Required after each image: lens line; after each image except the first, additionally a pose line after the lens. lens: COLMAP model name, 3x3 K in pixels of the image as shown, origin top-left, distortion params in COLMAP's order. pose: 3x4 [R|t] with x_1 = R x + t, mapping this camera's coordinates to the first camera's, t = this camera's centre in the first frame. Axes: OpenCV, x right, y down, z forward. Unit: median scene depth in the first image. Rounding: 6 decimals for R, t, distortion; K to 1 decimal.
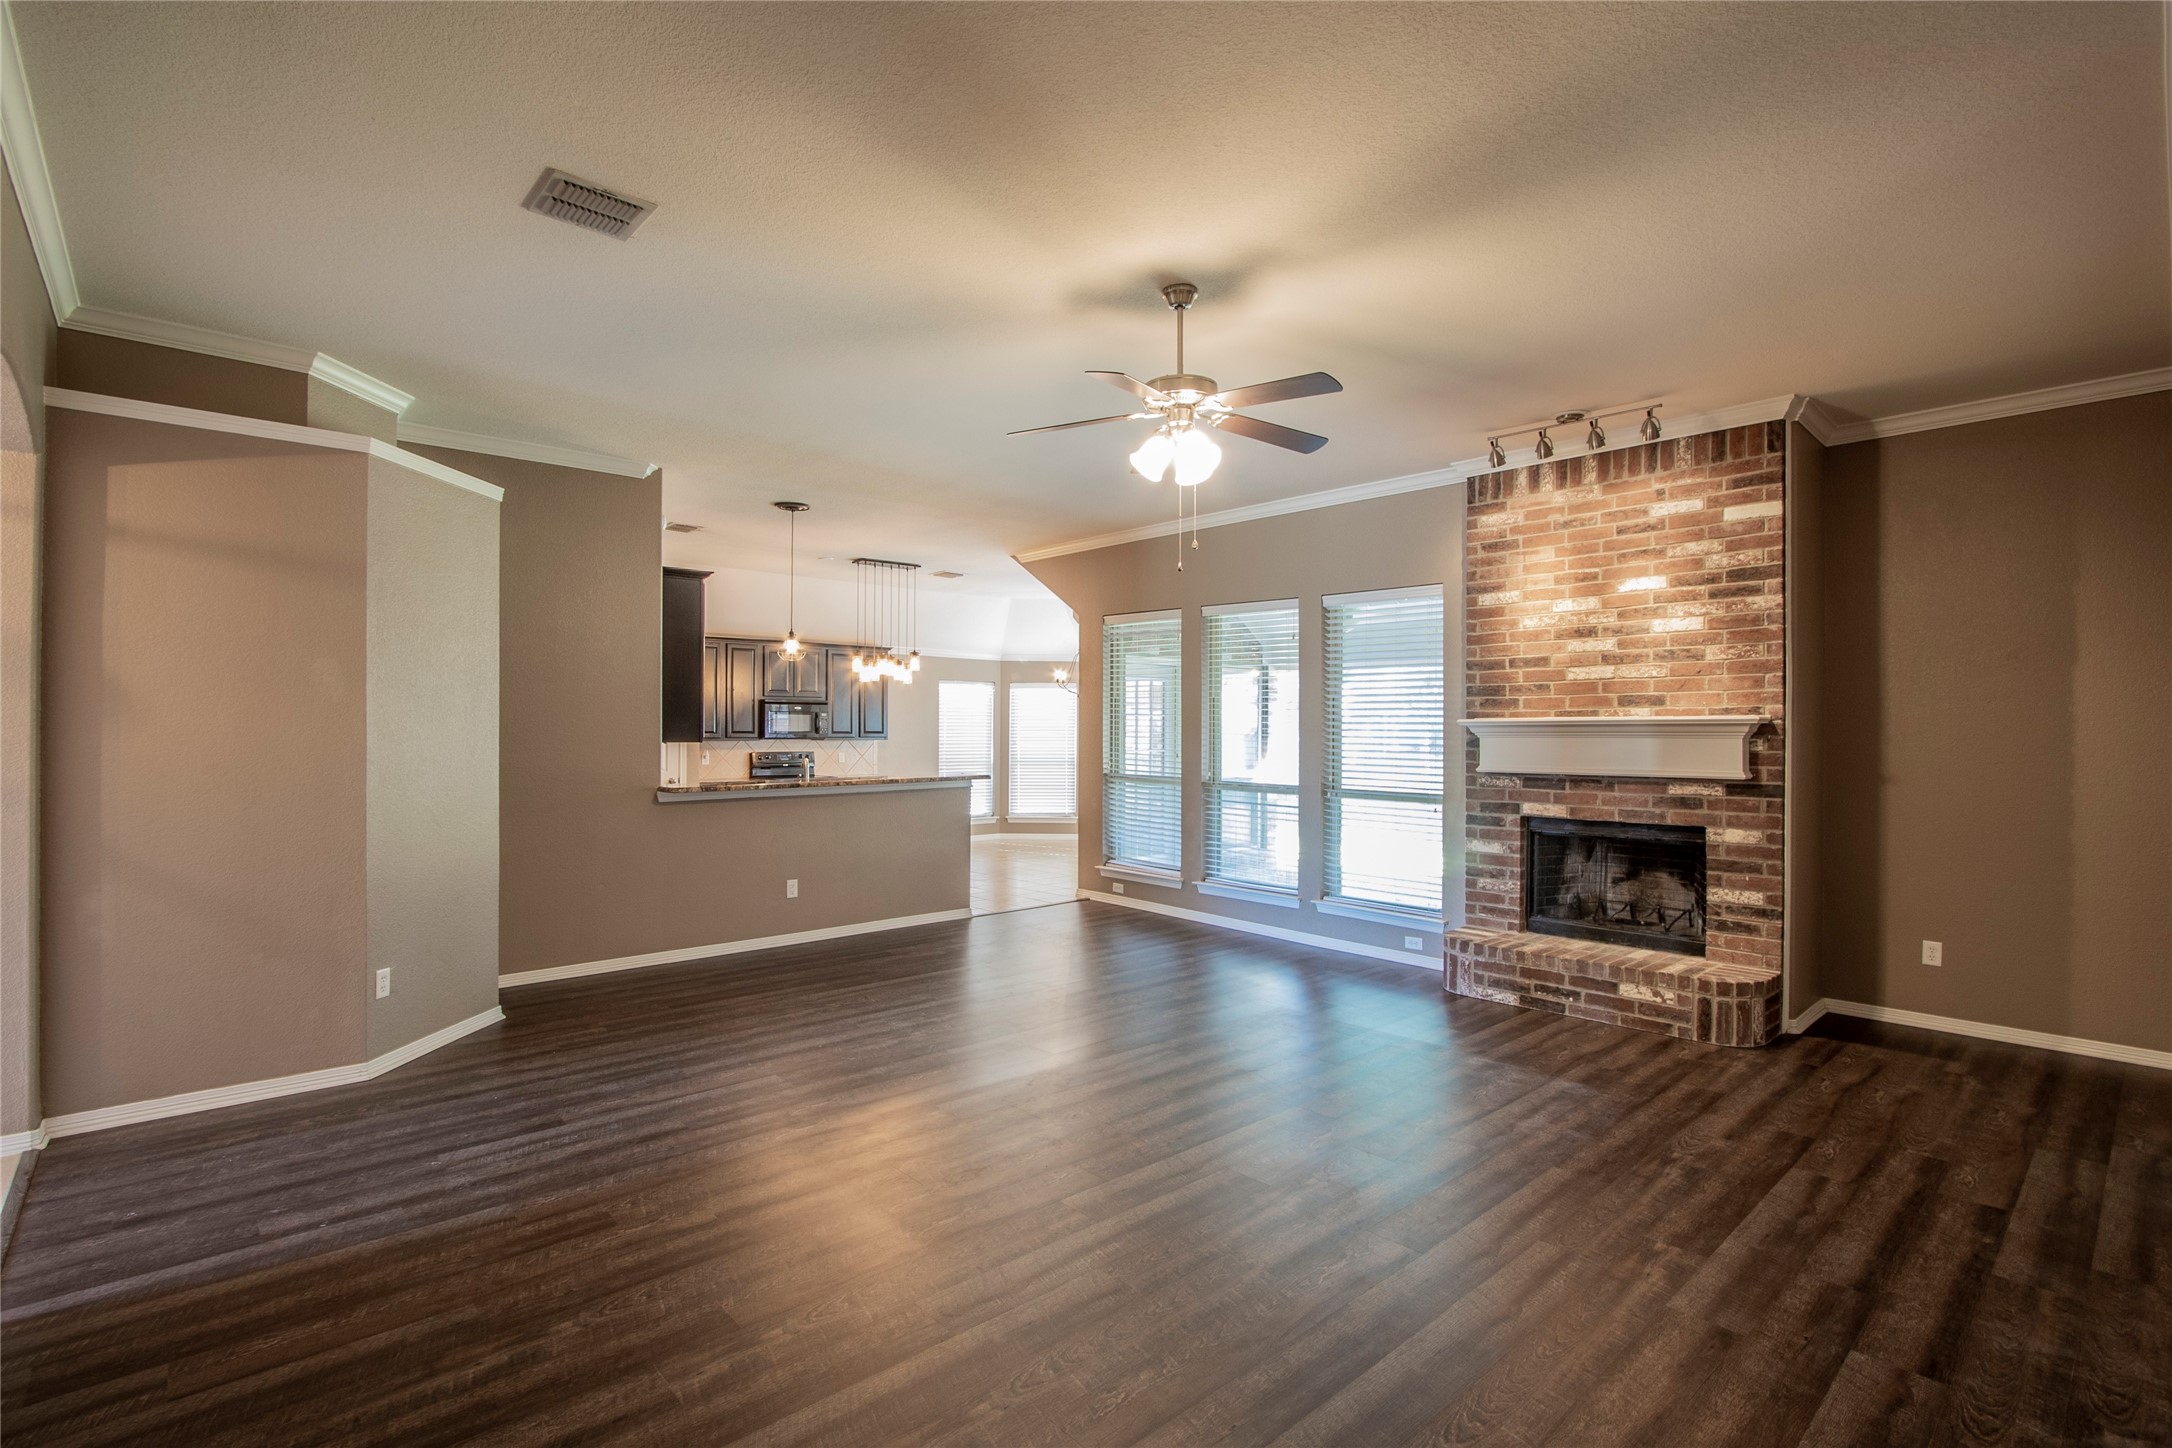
lens RADIAL K [[1010.2, 0, 1070.5], [0, 1010.2, 729.0], [0, 0, 1]] dist [-0.021136, 0.005166]
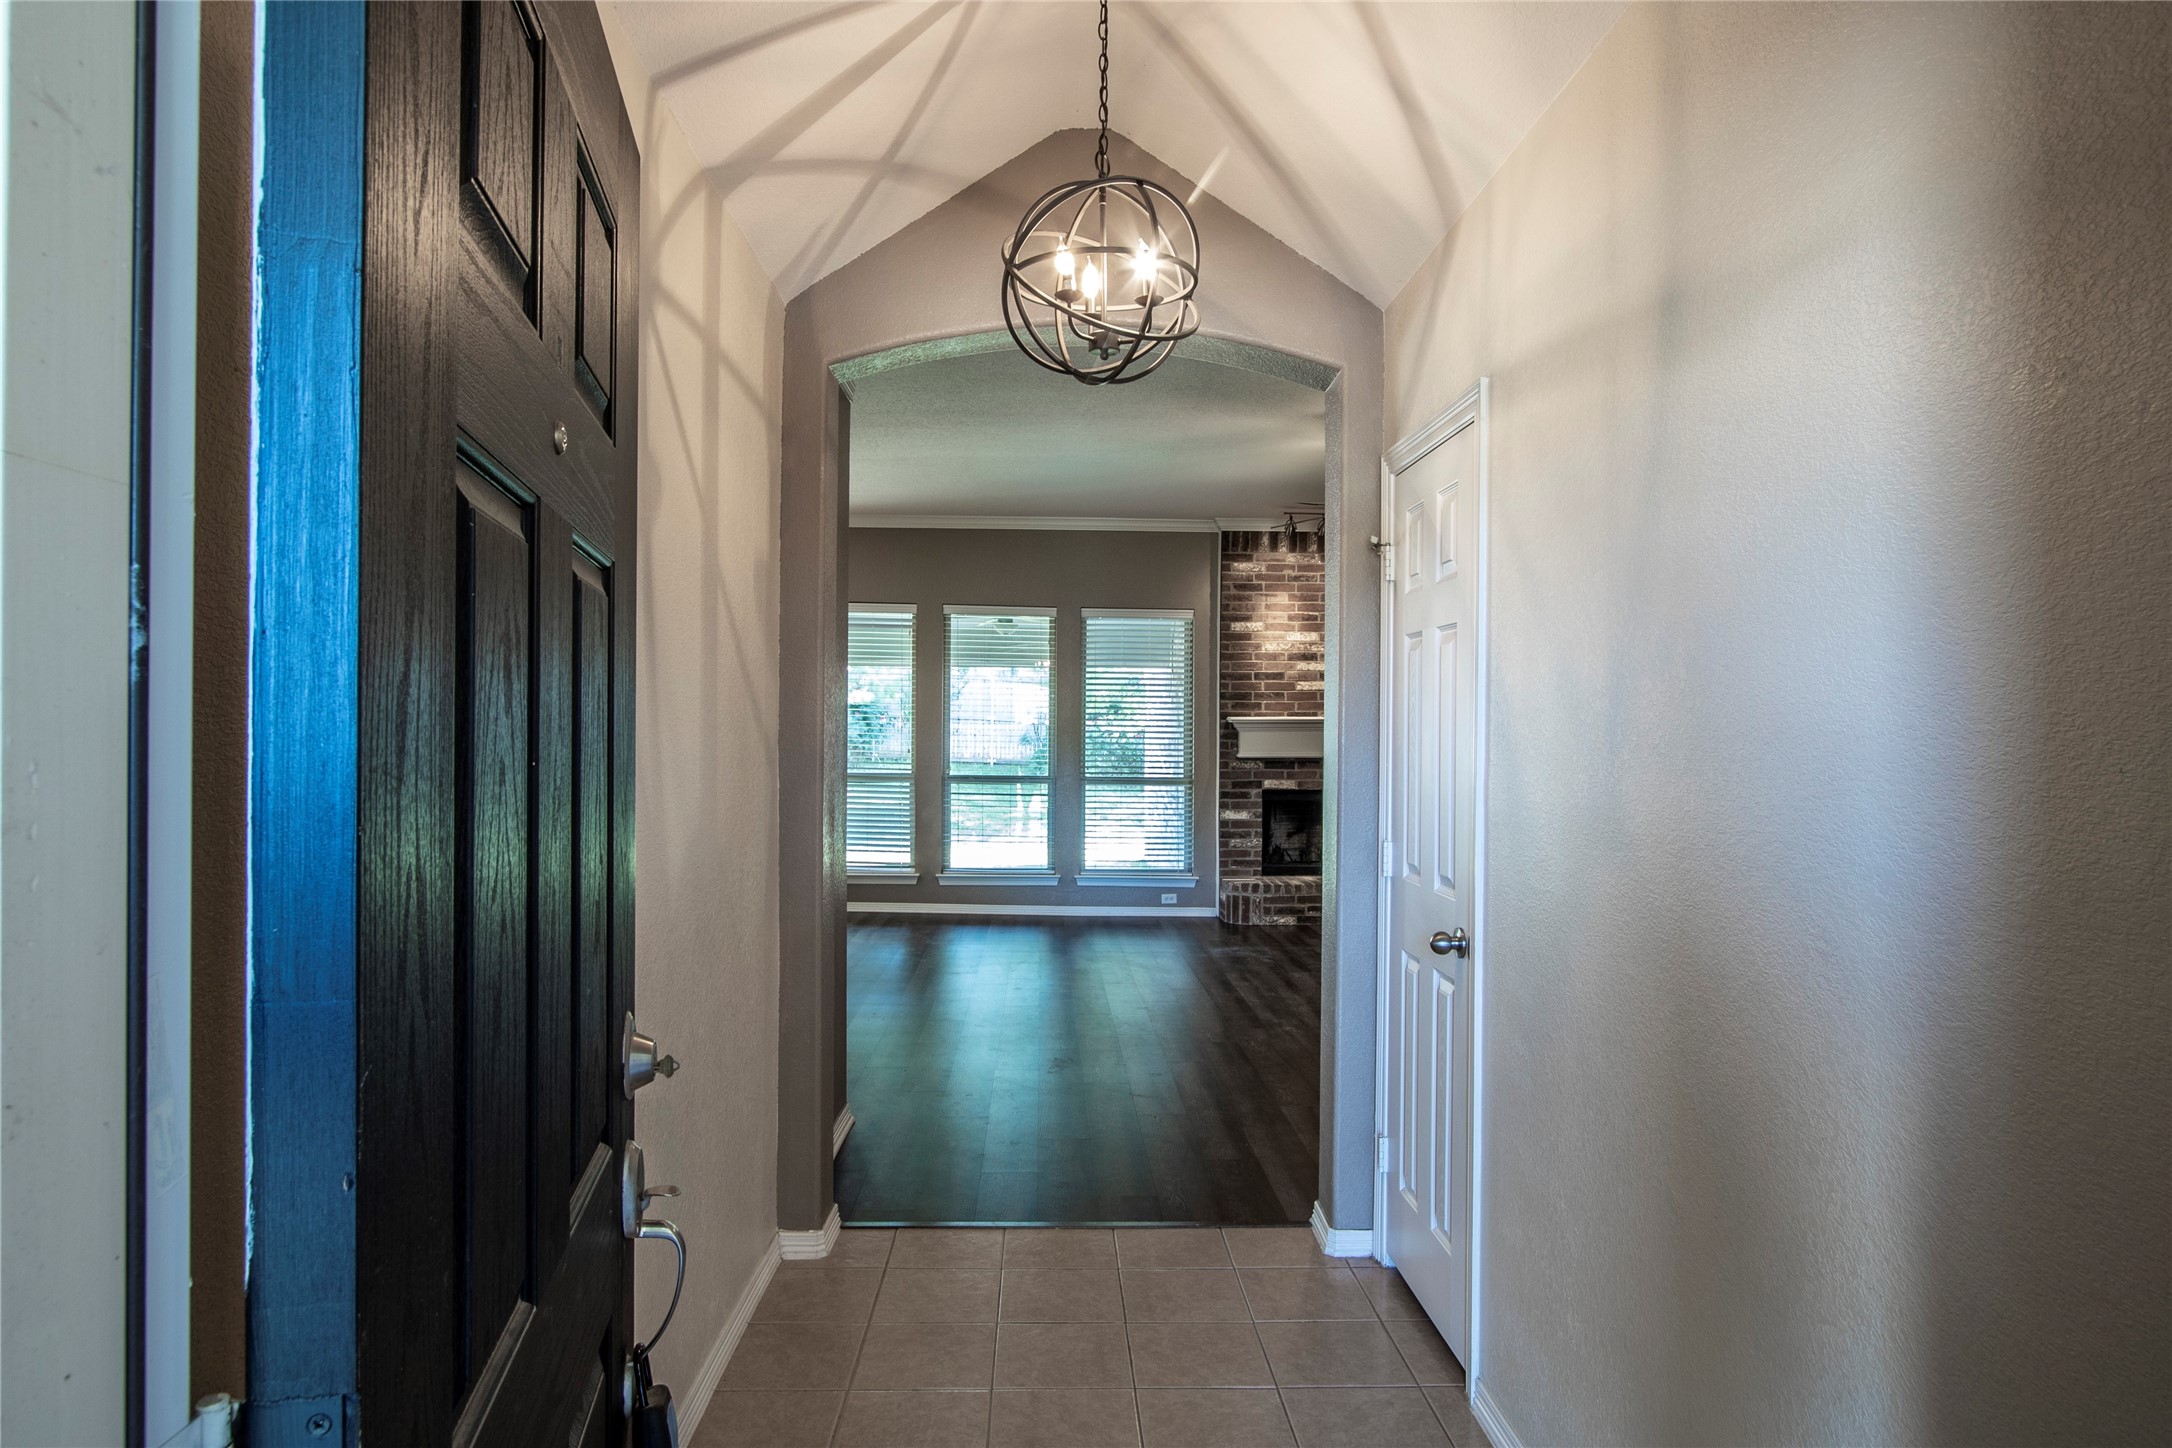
lens RADIAL K [[1280.1, 0, 1100.2], [0, 1280.1, 720.0], [0, 0, 1]] dist [-0.008891, -0.000092]
pose [[0.629535, 0.005690, 0.776952, -1.019295], [-0.003575, 0.999984, -0.004426, 0.001462], [-0.776964, 0.000009, 0.629545, 0.090108]]
